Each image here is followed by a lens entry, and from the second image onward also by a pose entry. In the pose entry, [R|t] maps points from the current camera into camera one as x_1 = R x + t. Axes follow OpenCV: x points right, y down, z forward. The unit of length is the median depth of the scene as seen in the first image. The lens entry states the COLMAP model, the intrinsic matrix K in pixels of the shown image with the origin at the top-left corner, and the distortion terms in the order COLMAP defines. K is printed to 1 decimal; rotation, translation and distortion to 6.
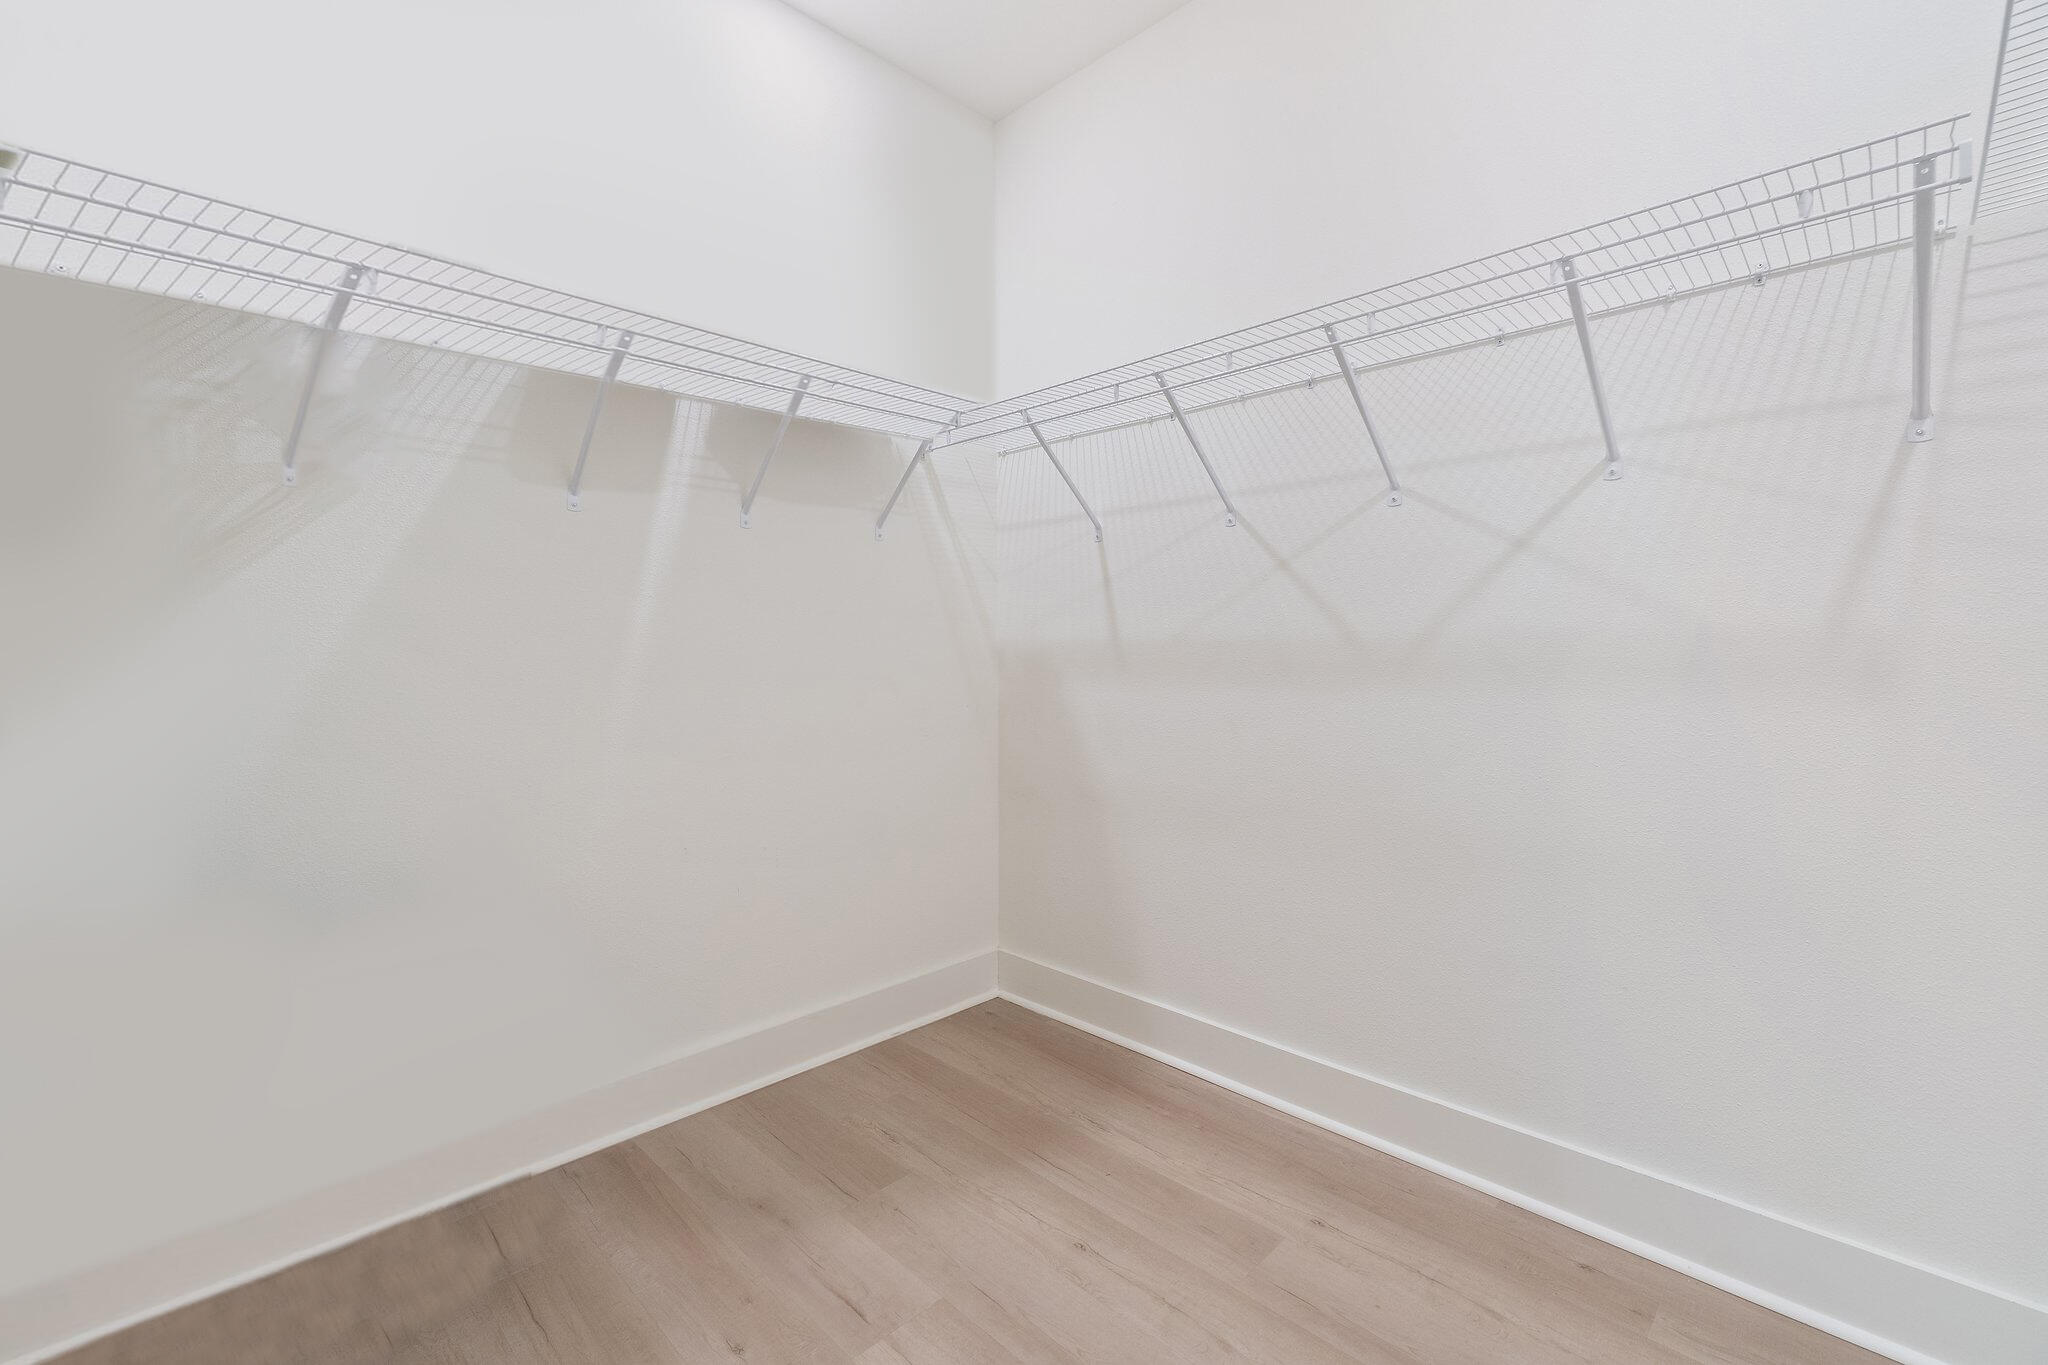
lens RADIAL K [[846.5, 0, 1050.1], [0, 846.5, 686.3], [0, 0, 1]] dist [-0.005020, -0.000344]
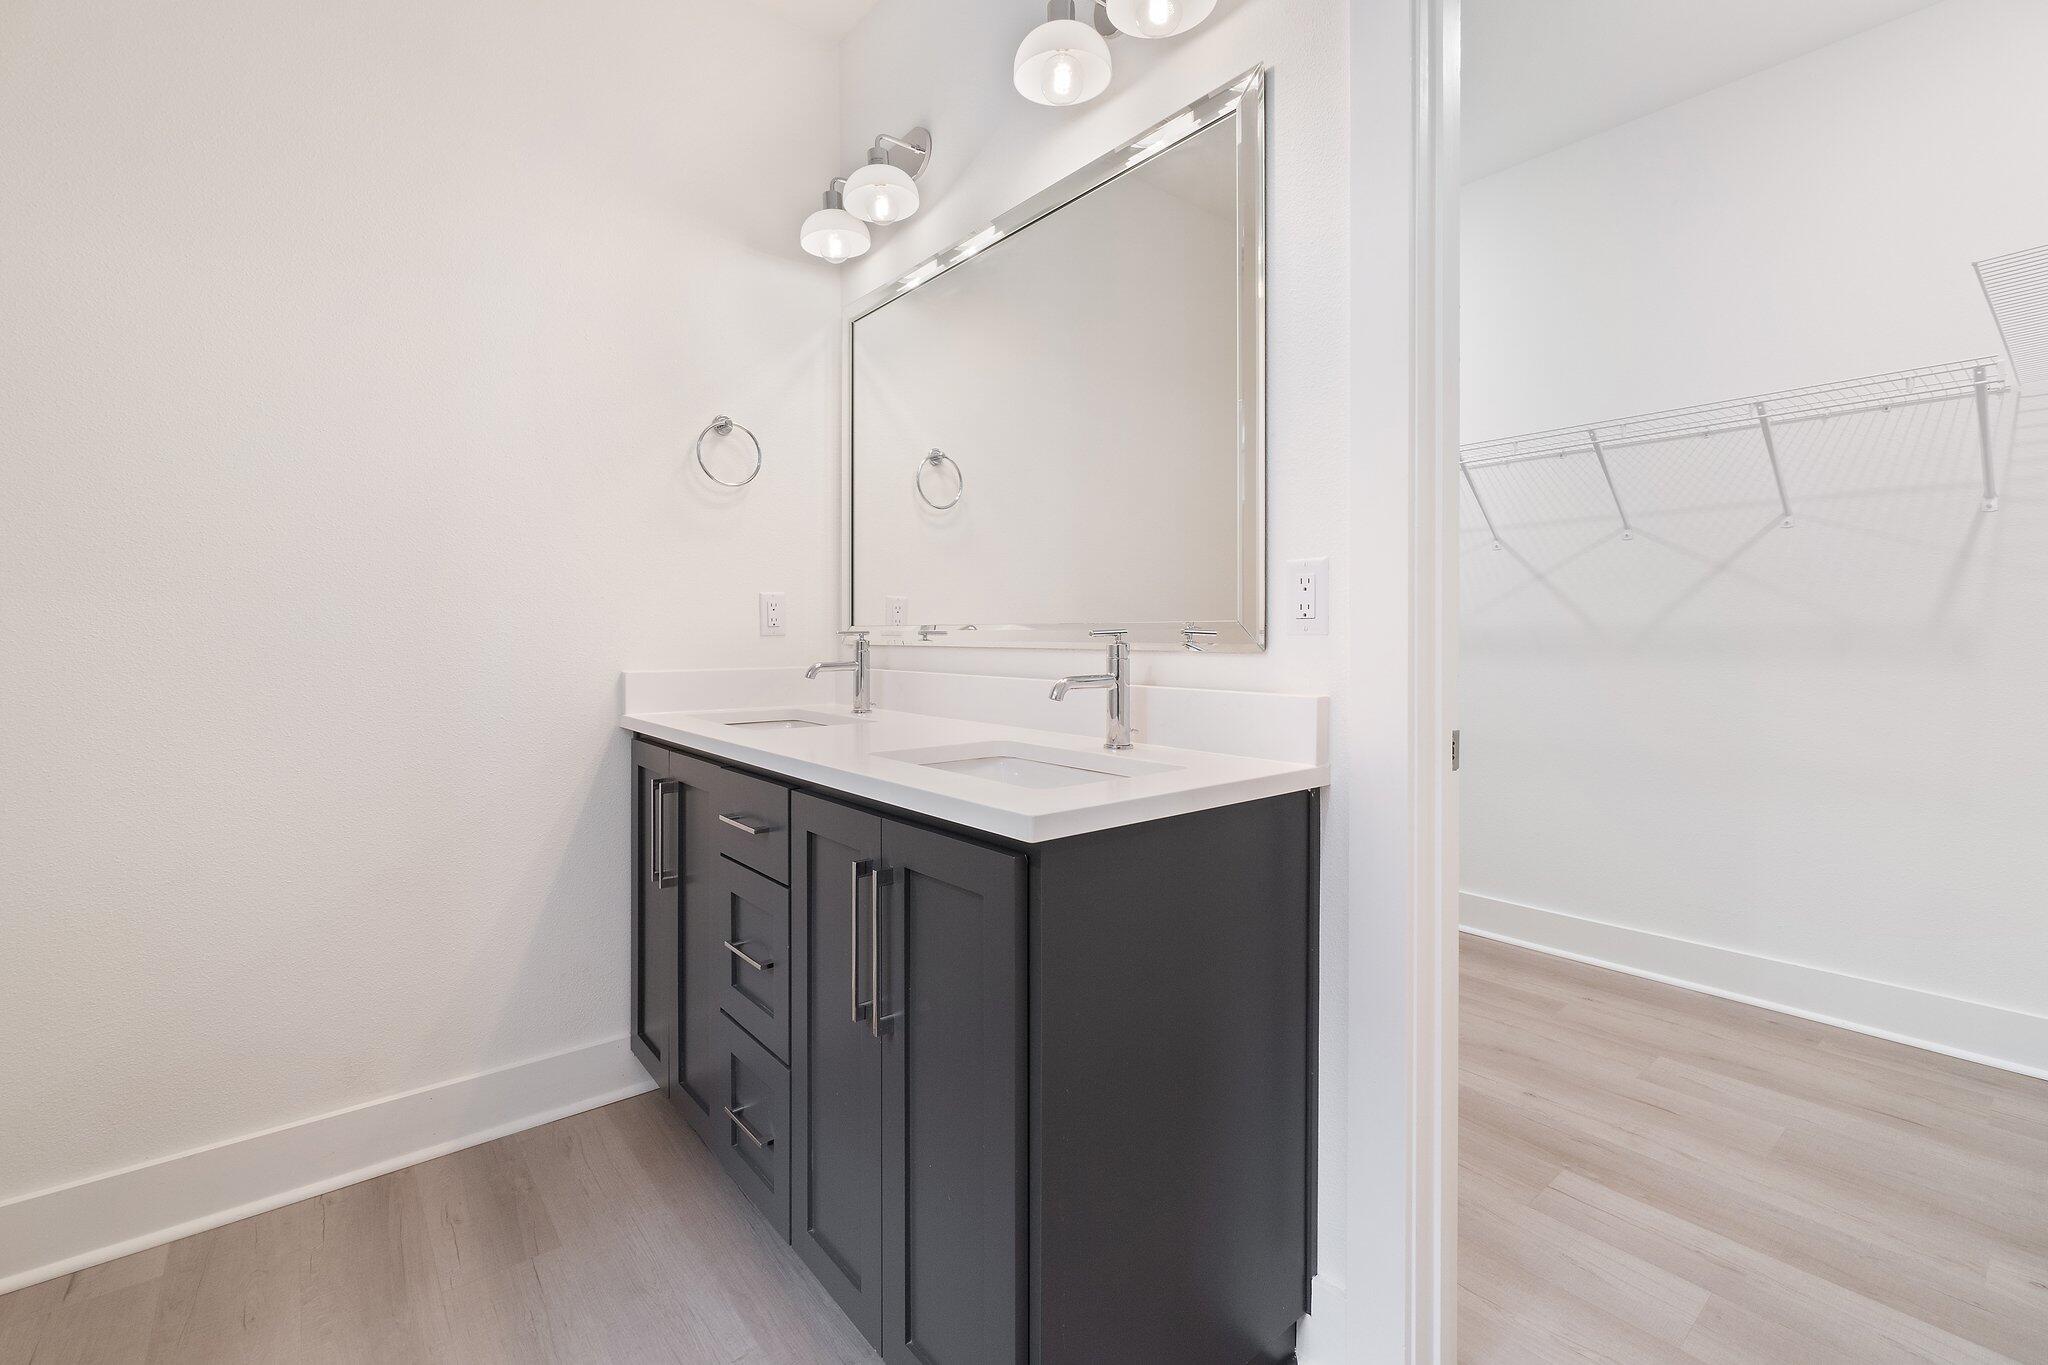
lens RADIAL K [[897.2, 0, 1018.9], [0, 897.2, 664.2], [0, 0, 1]] dist [-0.003834, 0.000014]
pose [[0.995263, 0.002293, -0.097195, -0.591423], [-0.003067, 0.999965, -0.007815, 0.026802], [0.097174, 0.008076, 0.995235, -0.789556]]
